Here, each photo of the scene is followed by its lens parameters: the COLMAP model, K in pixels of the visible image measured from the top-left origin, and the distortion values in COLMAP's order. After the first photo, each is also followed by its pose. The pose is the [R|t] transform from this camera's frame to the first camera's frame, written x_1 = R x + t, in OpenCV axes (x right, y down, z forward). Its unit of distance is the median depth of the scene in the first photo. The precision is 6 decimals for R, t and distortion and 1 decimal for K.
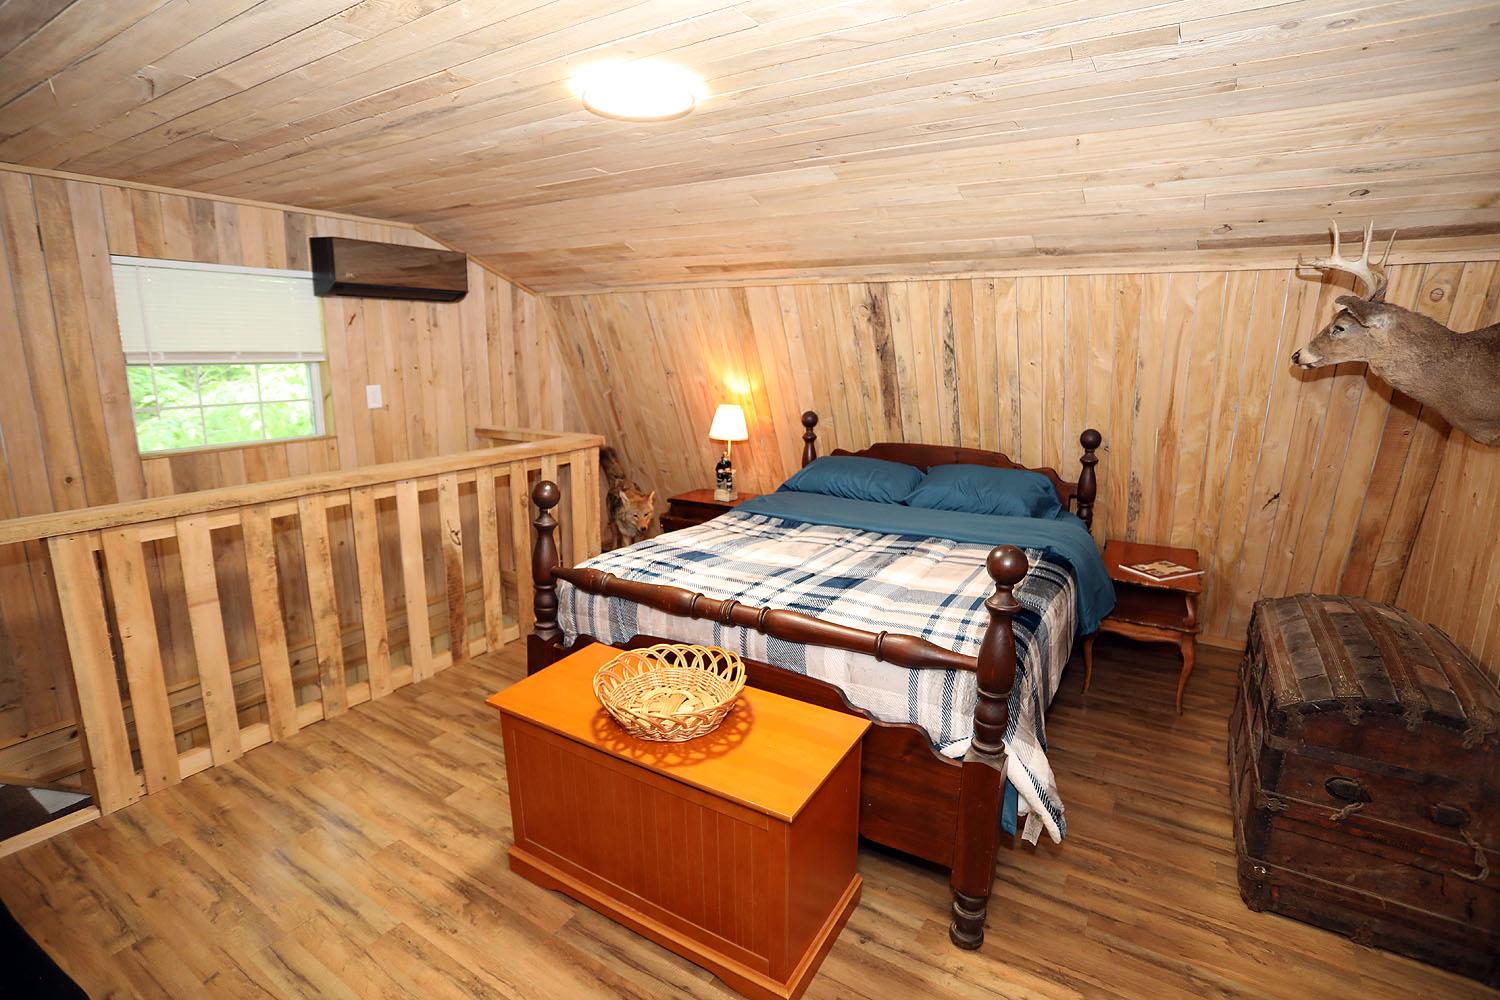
lens RADIAL K [[725.1, 0, 755.7], [0, 725.1, 494.4], [0, 0, 1]] dist [-0.069107, 0.027006]
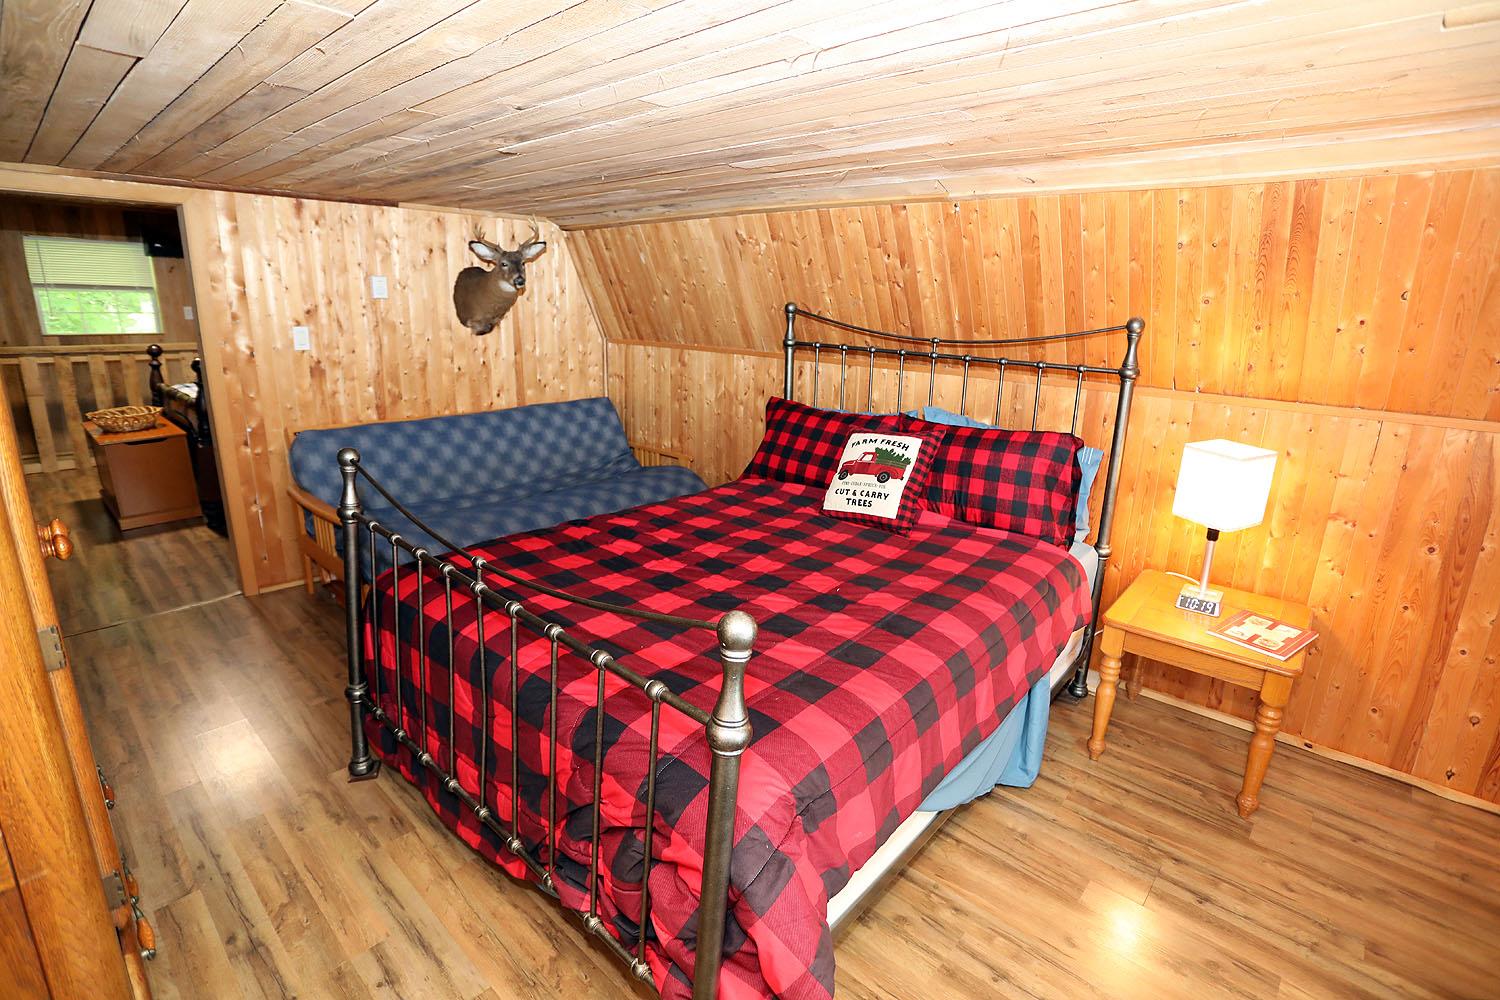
lens RADIAL K [[725.1, 0, 749.4], [0, 725.1, 491.4], [0, 0, 1]] dist [-0.069107, 0.027006]
pose [[0.978932, 0.073400, -0.190537, 1.382002], [-0.062610, 0.996107, 0.062055, 0.130208], [0.194350, -0.048818, 0.979717, -0.538738]]
